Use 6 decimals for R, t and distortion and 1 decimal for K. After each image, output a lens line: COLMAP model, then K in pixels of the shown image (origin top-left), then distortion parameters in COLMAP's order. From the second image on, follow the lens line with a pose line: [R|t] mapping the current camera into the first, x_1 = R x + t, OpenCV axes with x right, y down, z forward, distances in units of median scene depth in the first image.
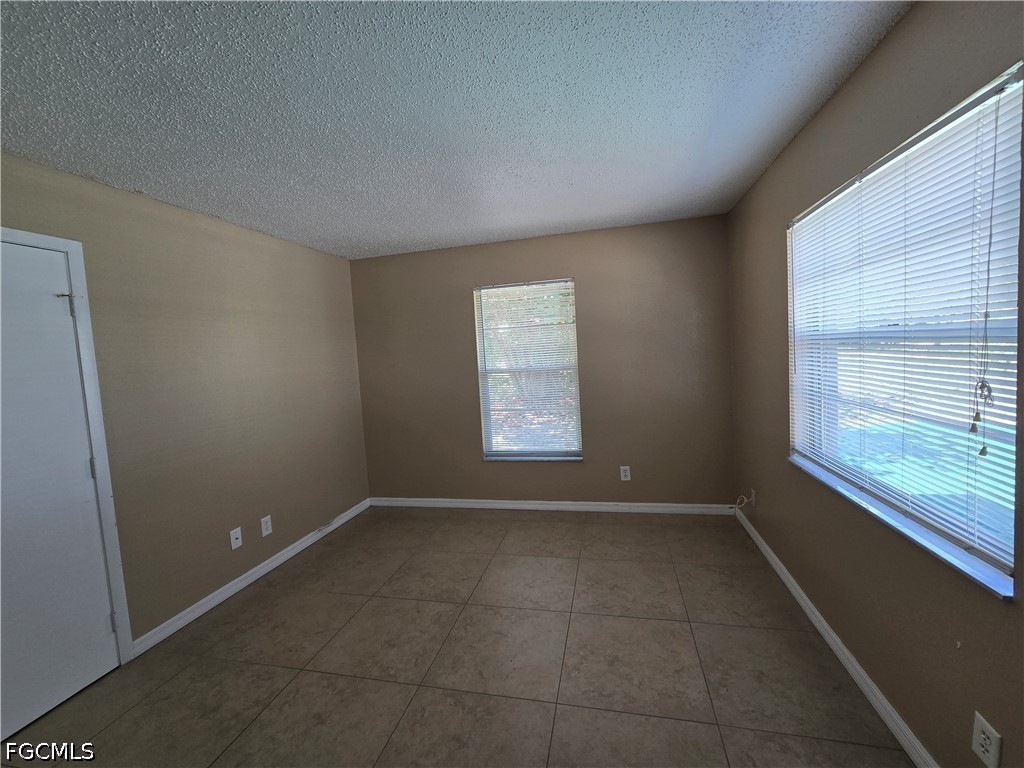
lens RADIAL K [[421.3, 0, 513.9], [0, 421.3, 379.5], [0, 0, 1]] dist [-0.003798, -0.000032]
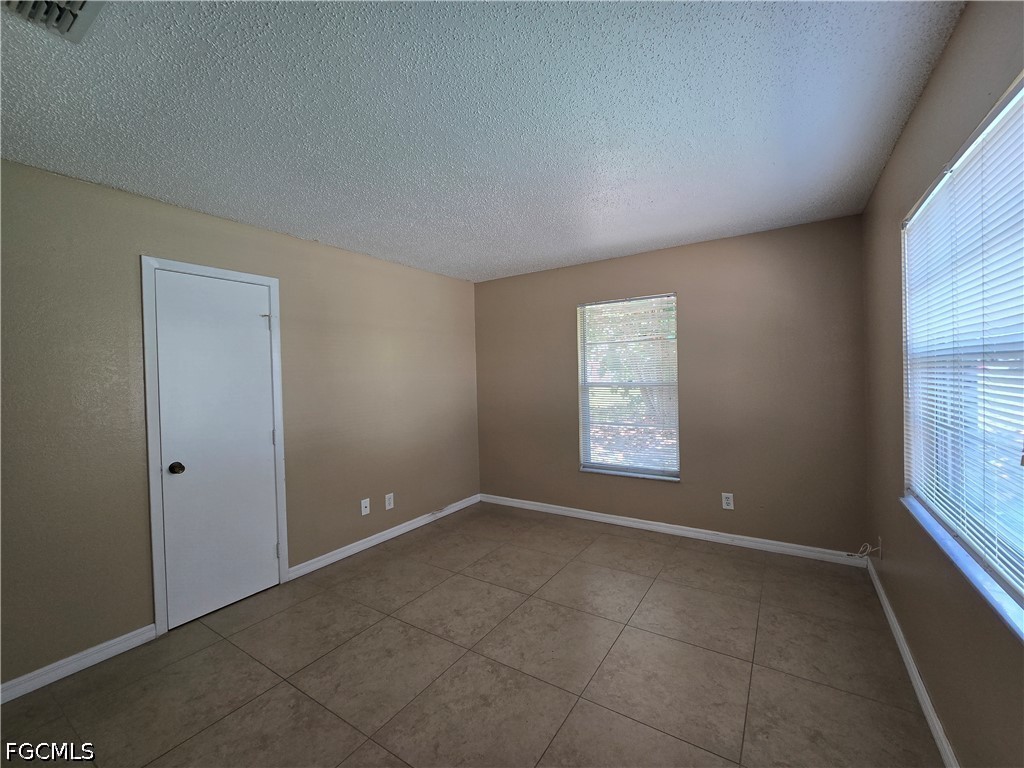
lens RADIAL K [[421.3, 0, 513.9], [0, 421.3, 379.5], [0, 0, 1]] dist [-0.003798, -0.000032]
pose [[0.939165, 0.039372, -0.341202, 0.162529], [-0.053099, 0.998109, -0.030982, 0.013555], [0.339337, 0.047215, 0.939479, -0.045800]]
